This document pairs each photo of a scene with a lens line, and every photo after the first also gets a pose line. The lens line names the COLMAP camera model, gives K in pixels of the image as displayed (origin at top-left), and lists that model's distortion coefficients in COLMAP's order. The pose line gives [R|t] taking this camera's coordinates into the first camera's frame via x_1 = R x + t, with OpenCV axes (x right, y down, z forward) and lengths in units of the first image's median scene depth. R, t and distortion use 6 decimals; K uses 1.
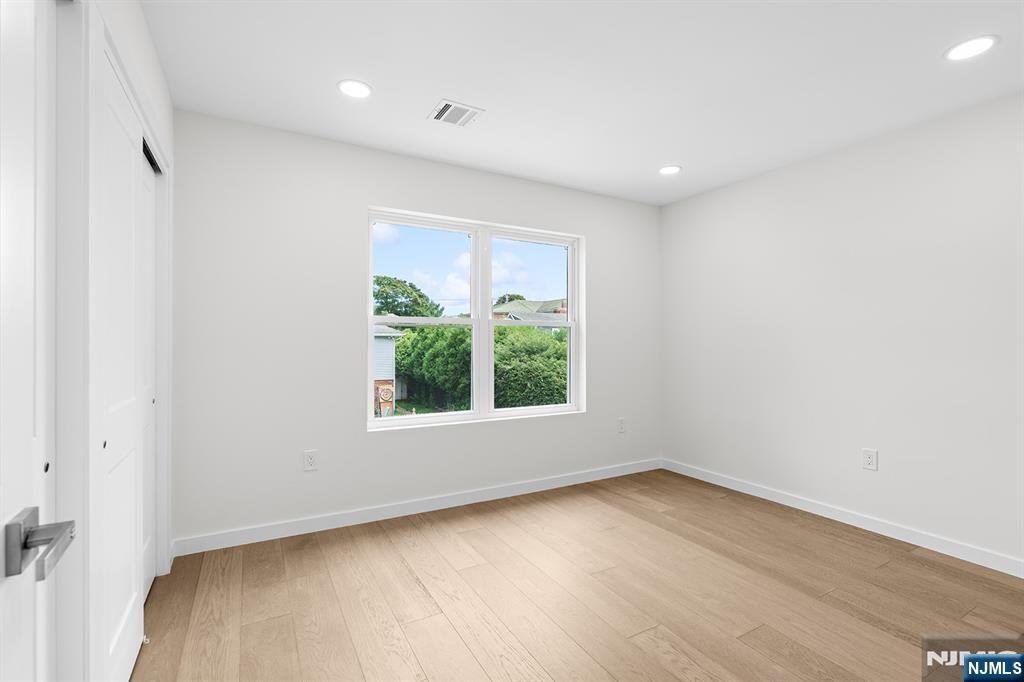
lens RADIAL K [[461.1, 0, 508.4], [0, 461.1, 344.0], [0, 0, 1]] dist [-0.004599, -0.000126]
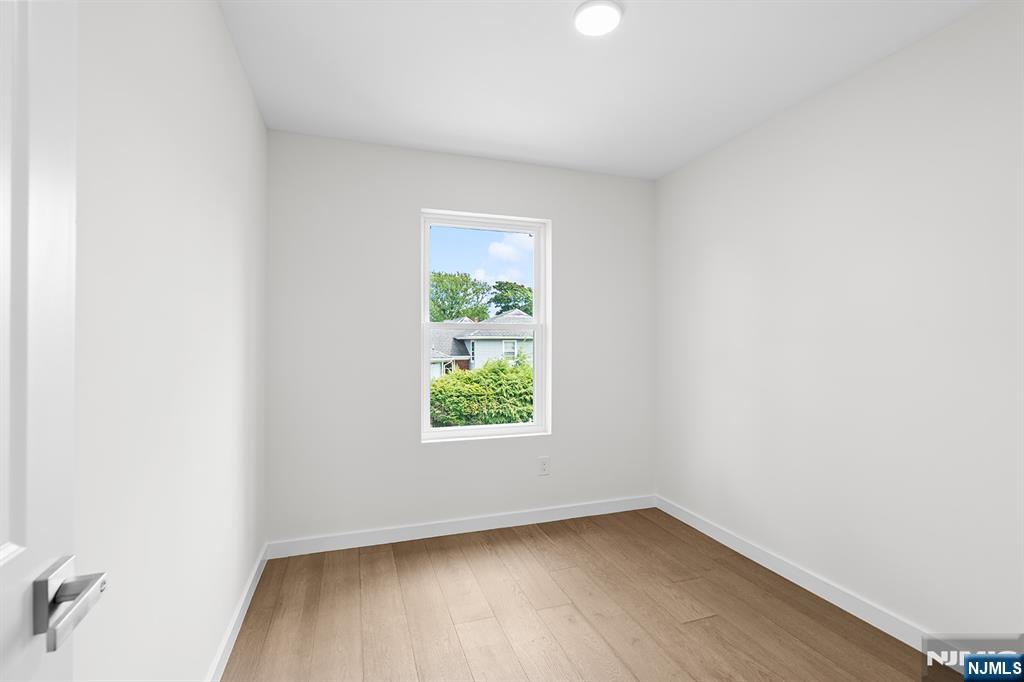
lens RADIAL K [[485.6, 0, 516.8], [0, 485.6, 335.2], [0, 0, 1]] dist [0.004111, -0.000254]
pose [[0.987005, -0.011622, -0.160270, 0.223102], [0.006637, 0.999478, -0.031602, -0.000149], [0.160554, 0.030128, 0.986567, 0.125420]]
